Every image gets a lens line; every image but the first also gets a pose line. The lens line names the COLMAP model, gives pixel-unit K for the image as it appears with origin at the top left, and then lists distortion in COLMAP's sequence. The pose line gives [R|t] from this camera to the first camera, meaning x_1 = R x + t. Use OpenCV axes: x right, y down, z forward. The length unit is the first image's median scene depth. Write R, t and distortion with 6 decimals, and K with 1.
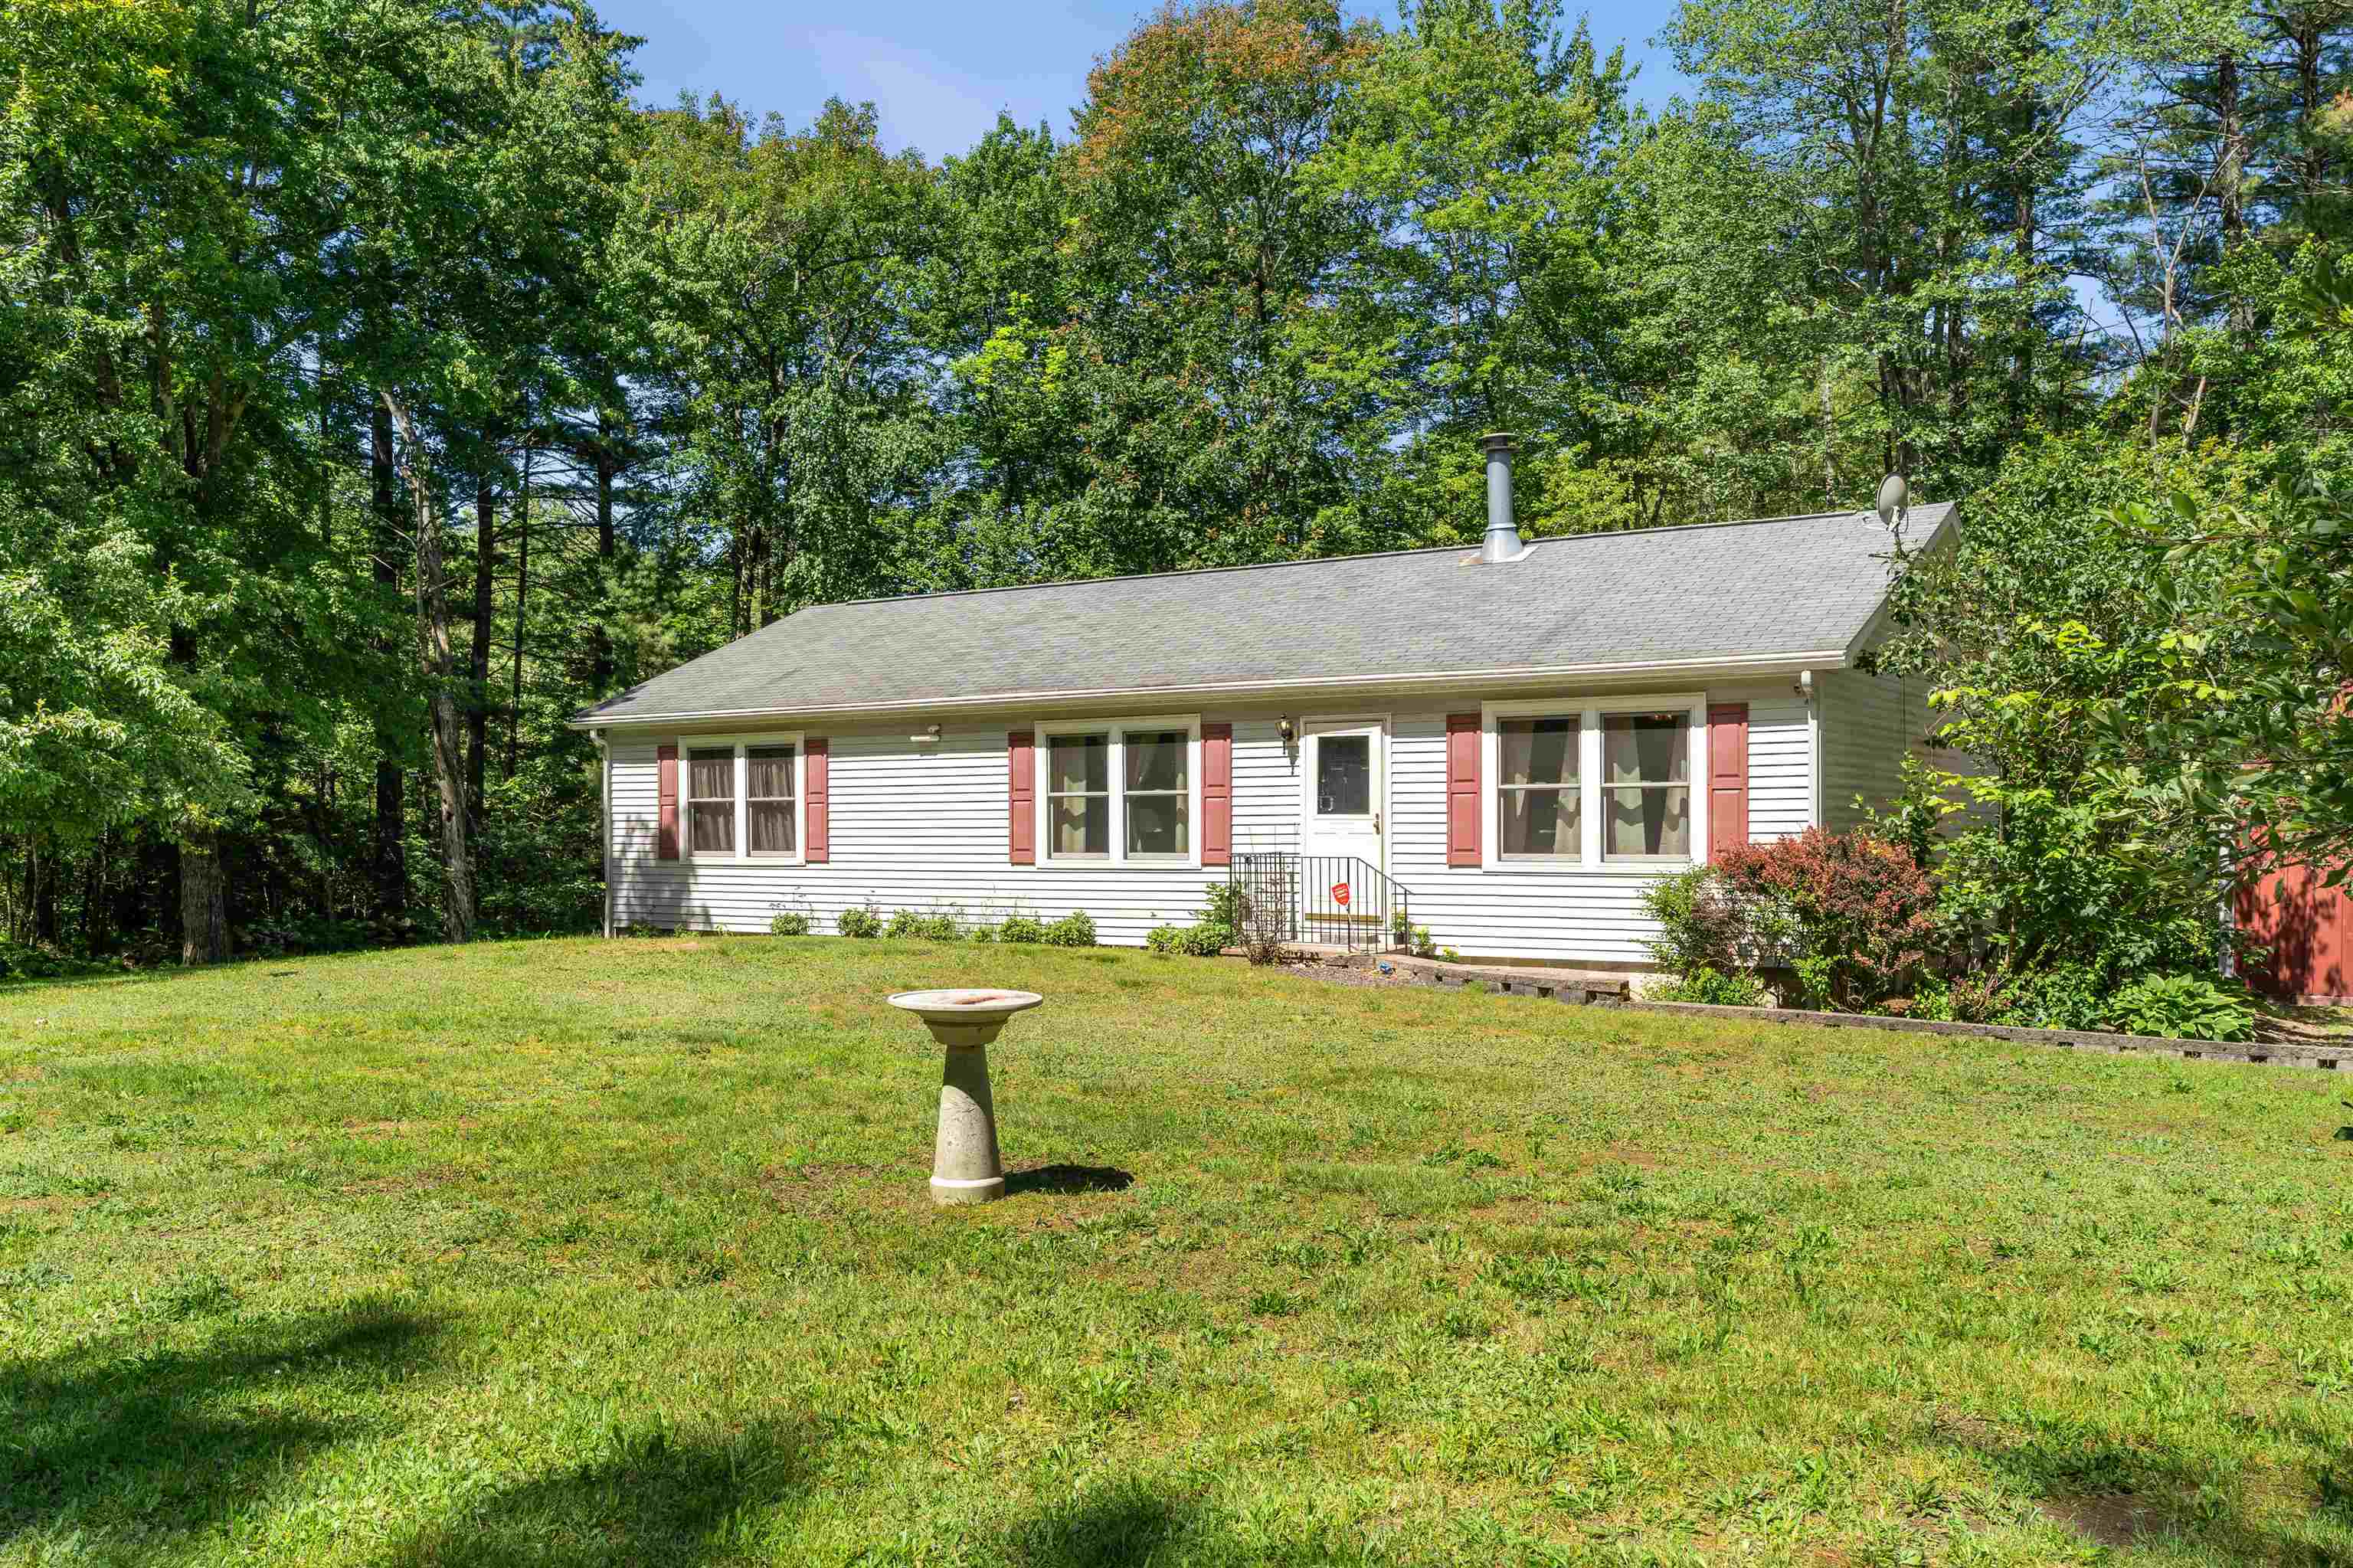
lens RADIAL K [[2036.7, 0, 1174.0], [0, 2036.7, 794.7], [0, 0, 1]] dist [0.003586, 0.005319]
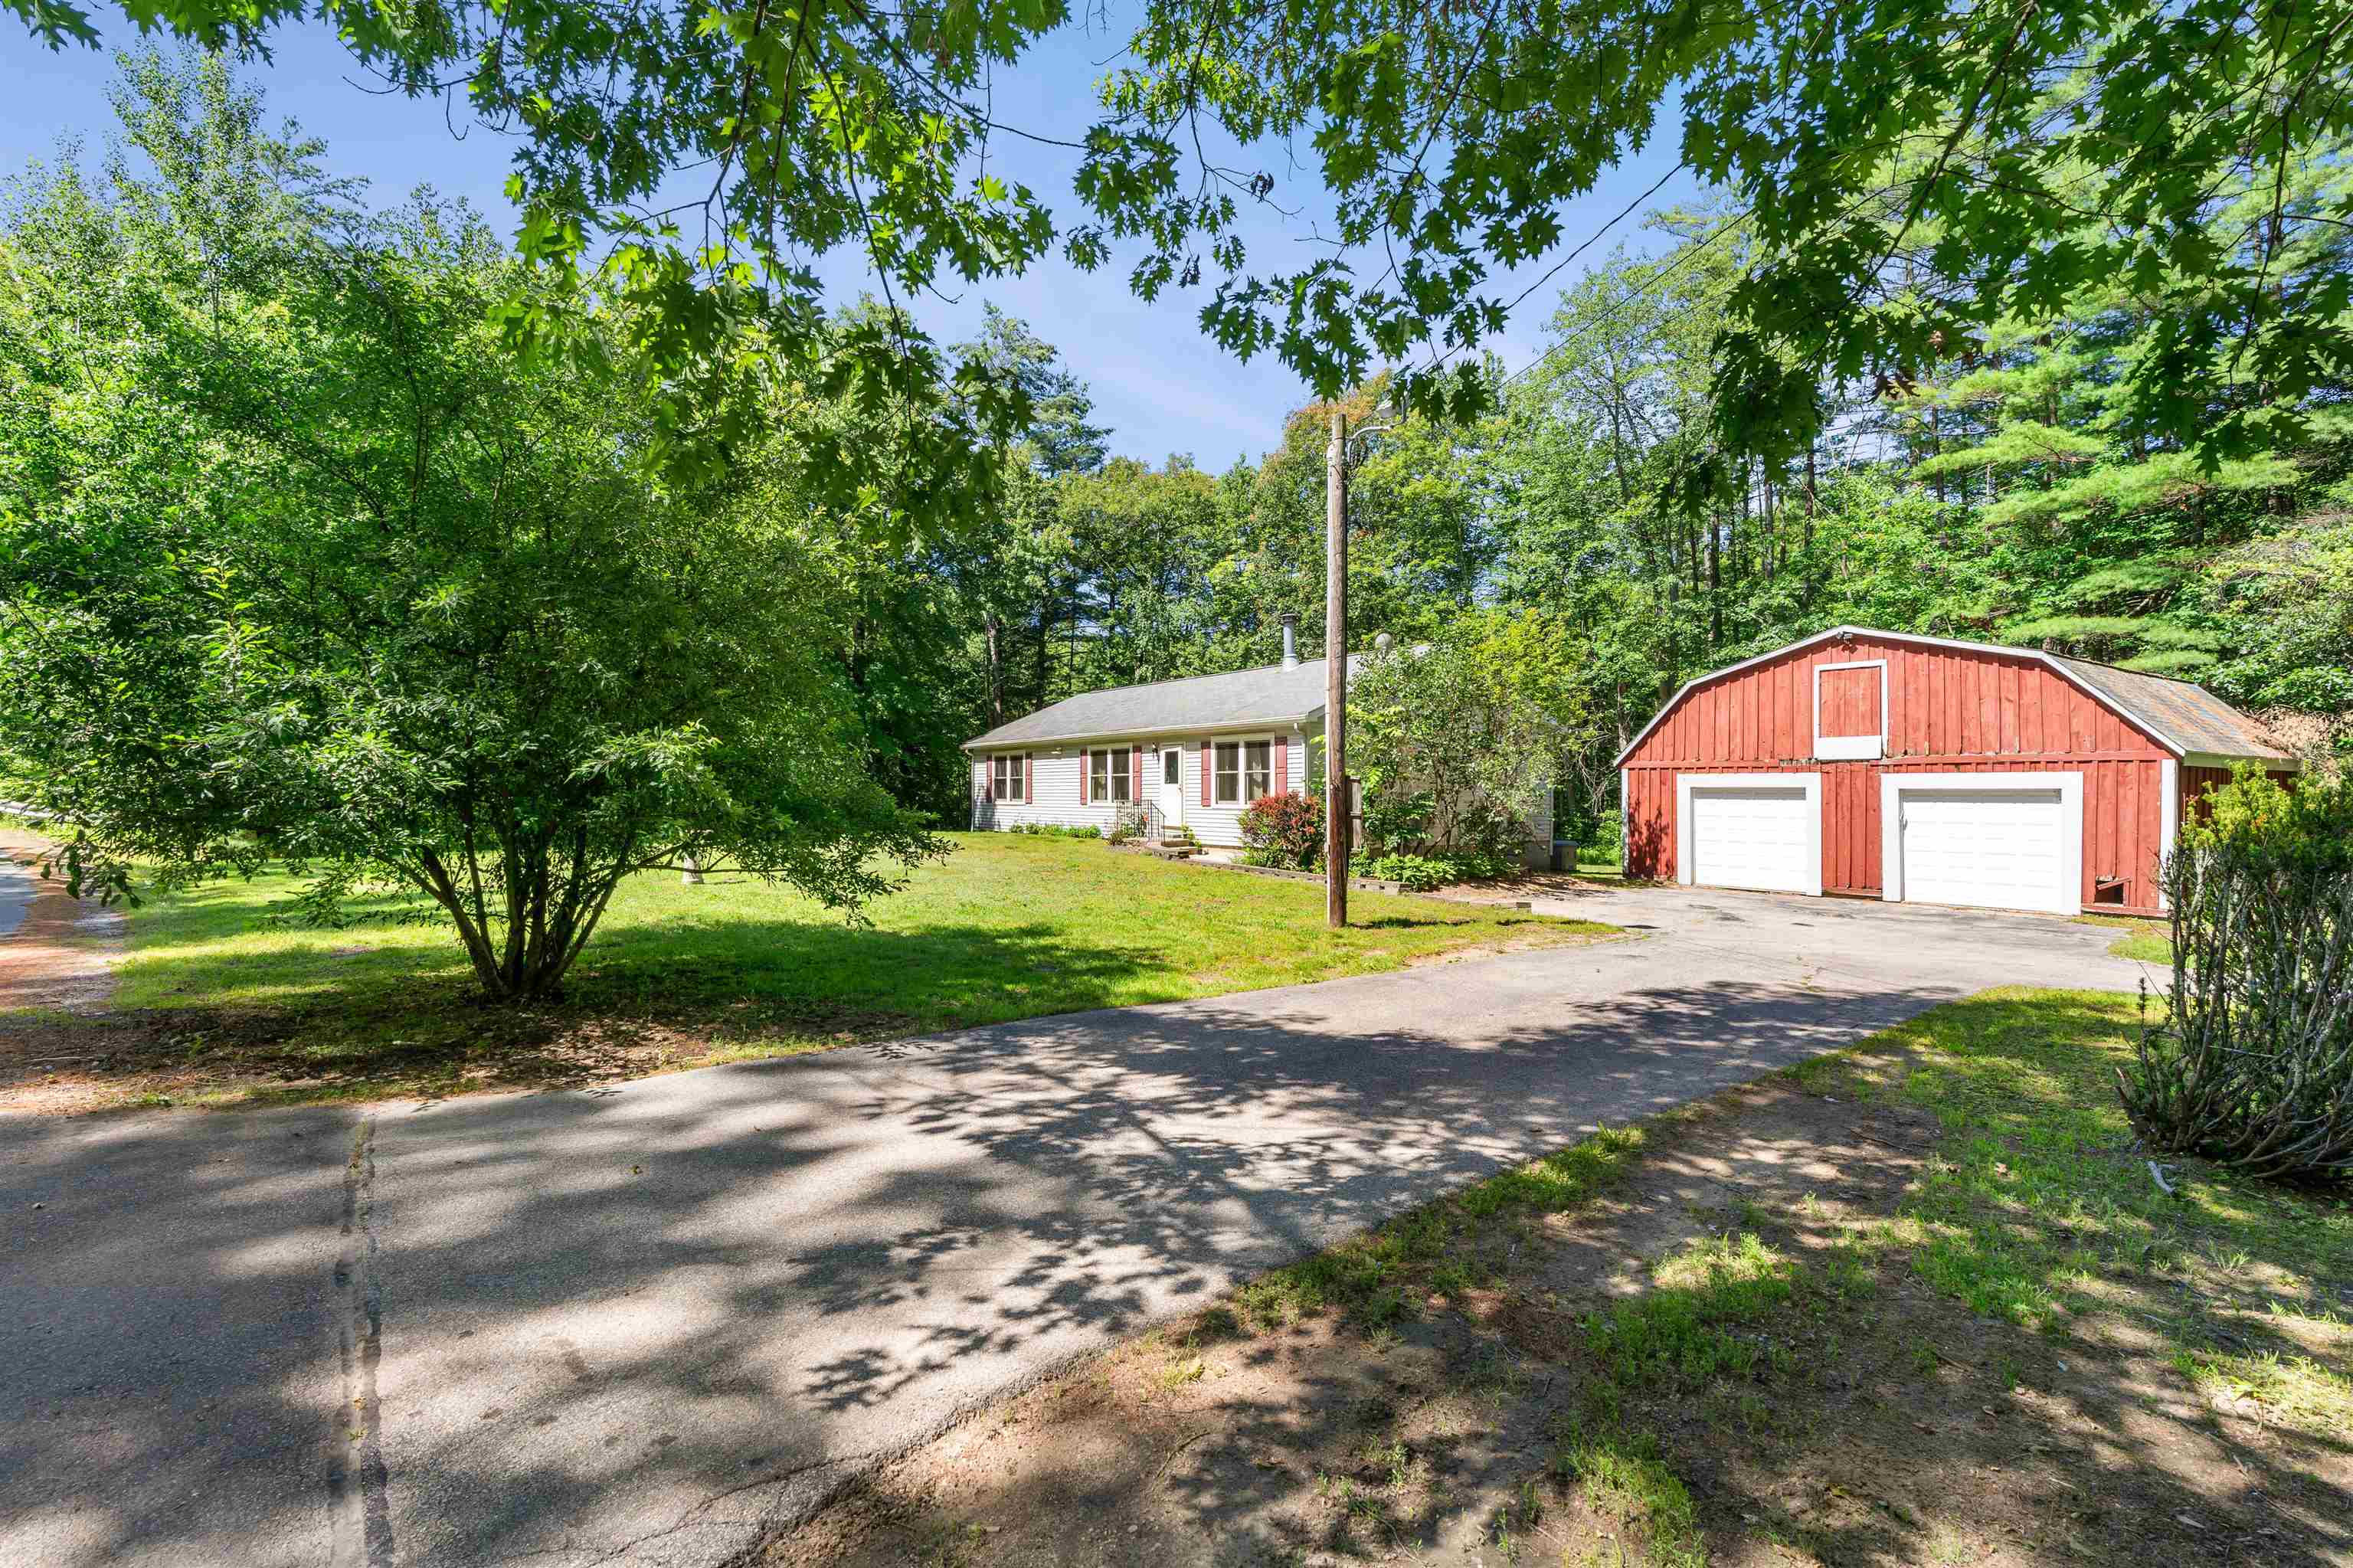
lens RADIAL K [[1076.3, 0, 1166.2], [0, 1076.3, 780.8], [0, 0, 1]] dist [-0.003727, 0.002957]
pose [[0.932227, -0.002629, -0.361864, 0.506323], [0.006880, 0.999922, 0.010460, -0.006880], [0.361808, -0.012240, 0.932172, -0.164347]]
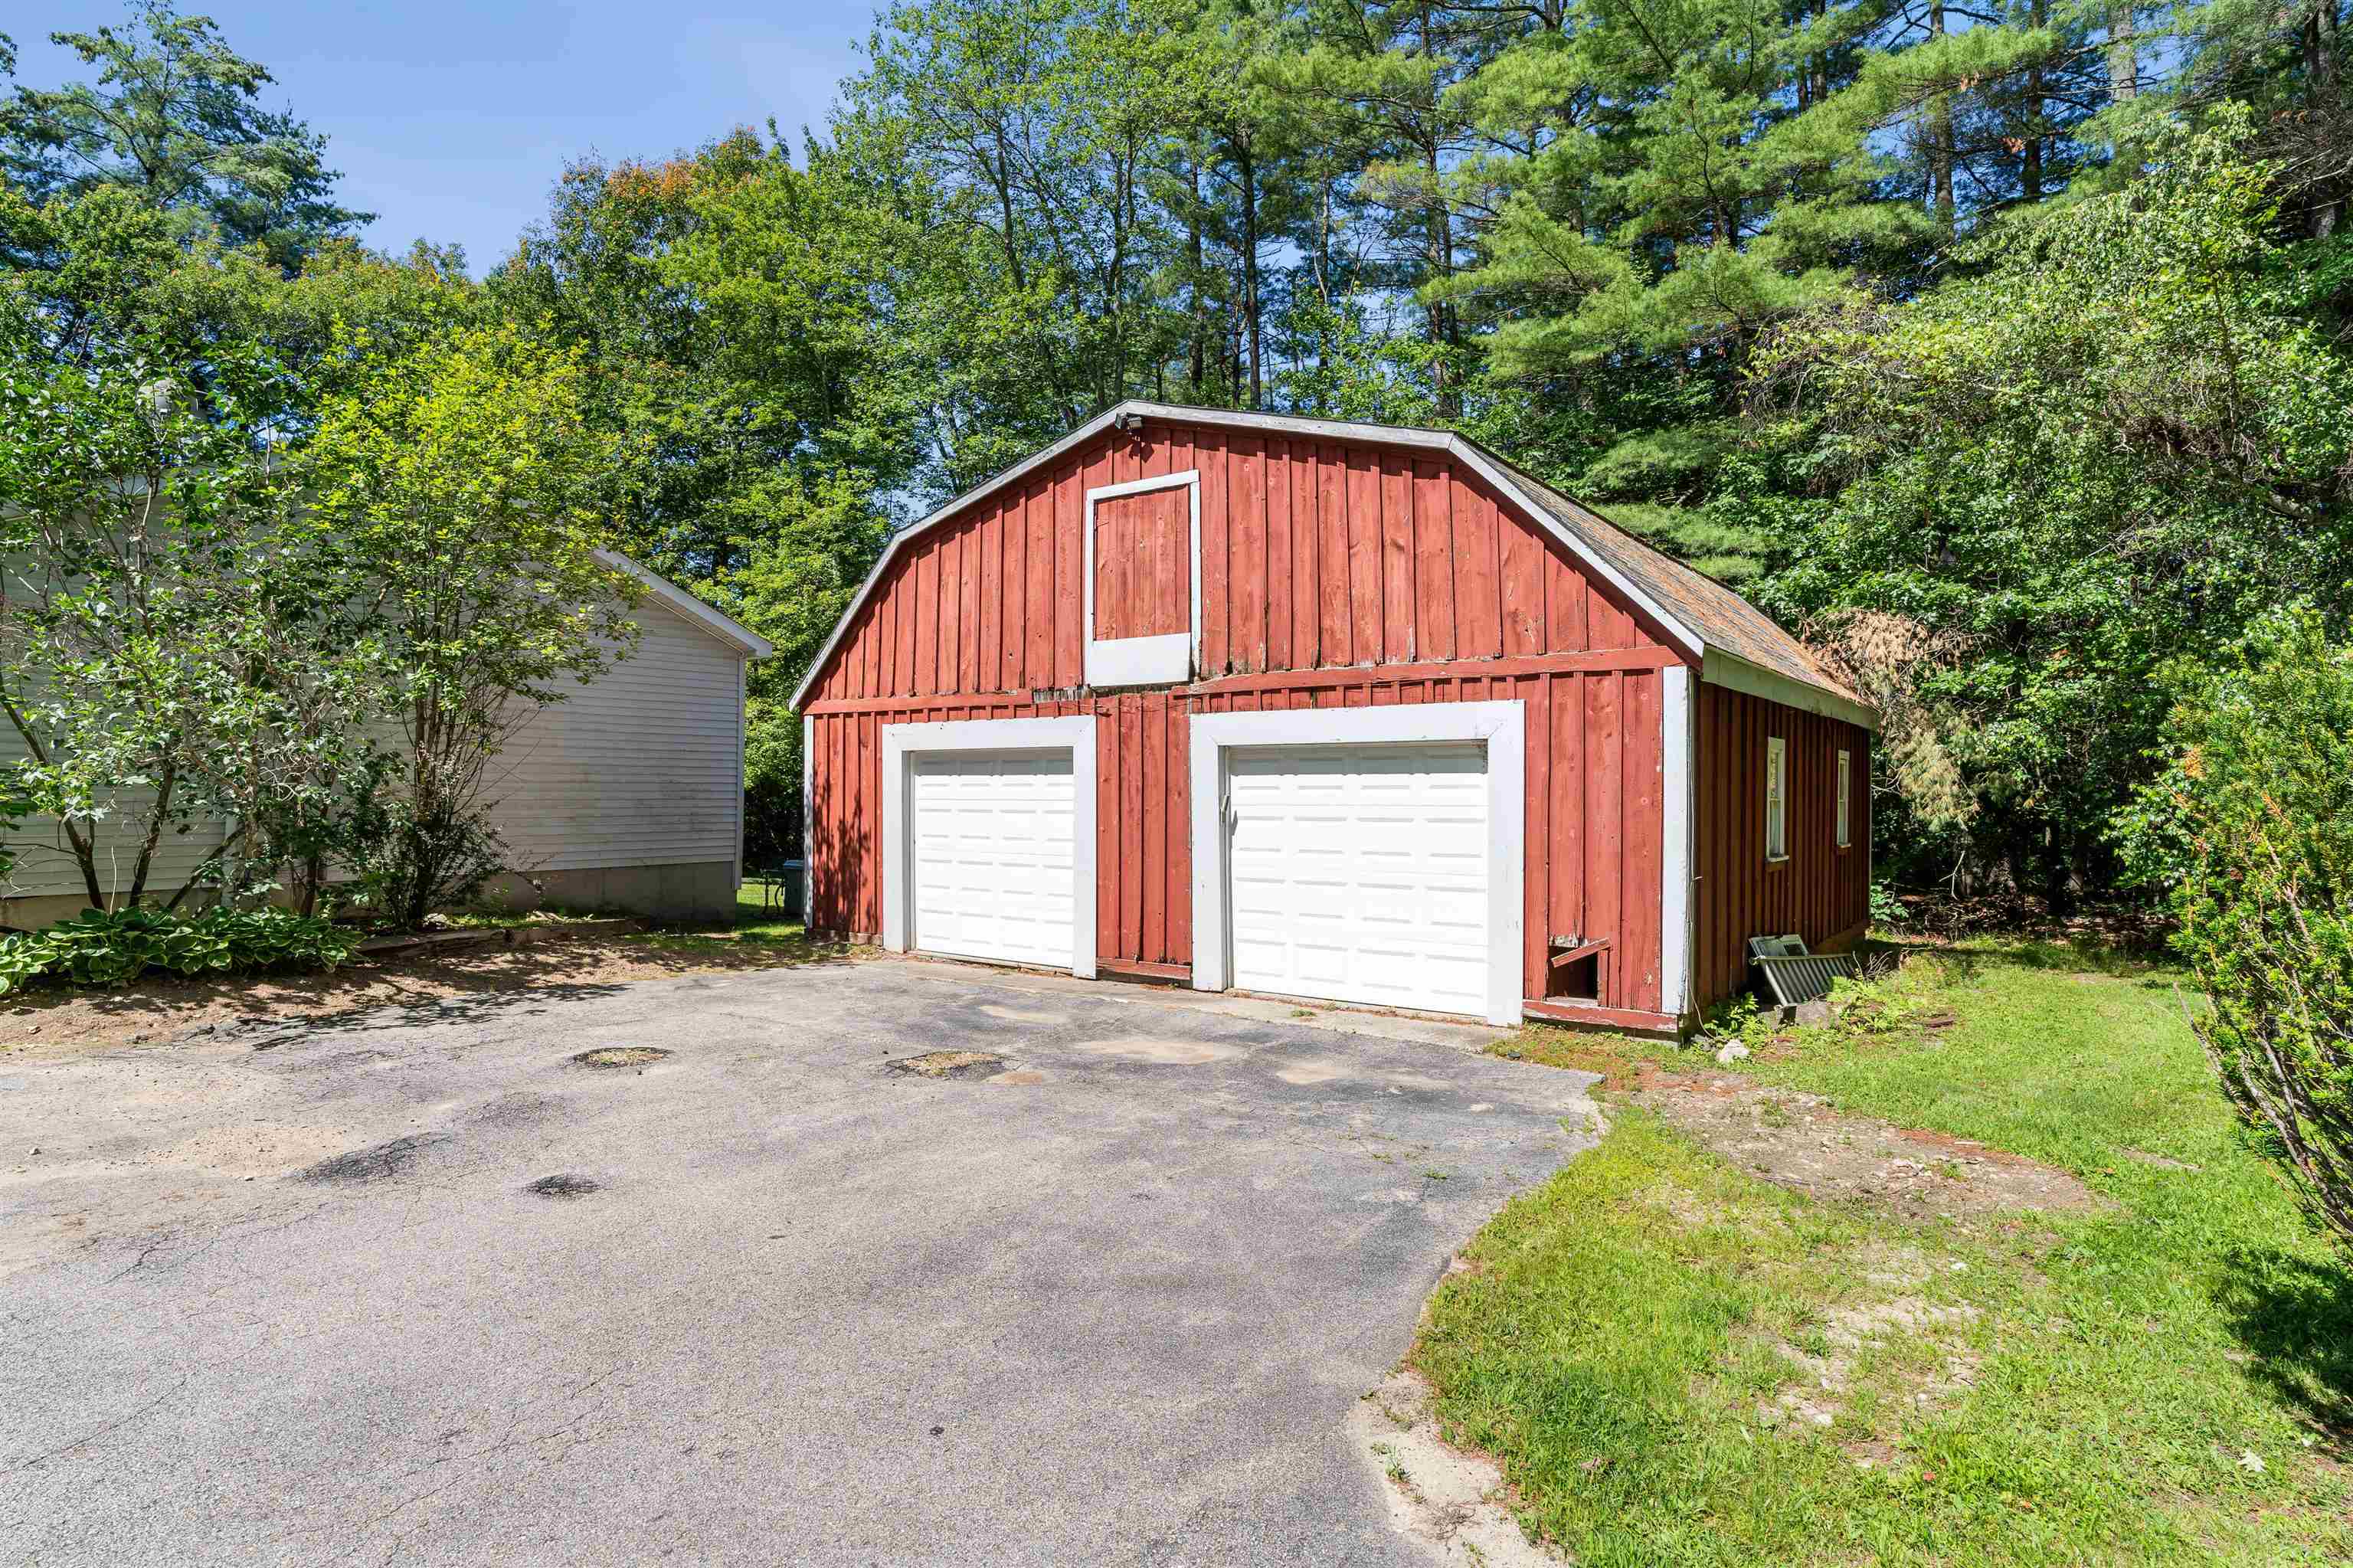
lens RADIAL K [[1256.8, 0, 1150.5], [0, 1256.8, 742.2], [0, 0, 1]] dist [-0.001824, 0.000123]
pose [[0.998562, -0.002642, -0.053553, 0.752112], [0.001582, 0.999802, -0.019817, 0.021444], [0.053595, 0.019704, 0.998368, 0.408675]]
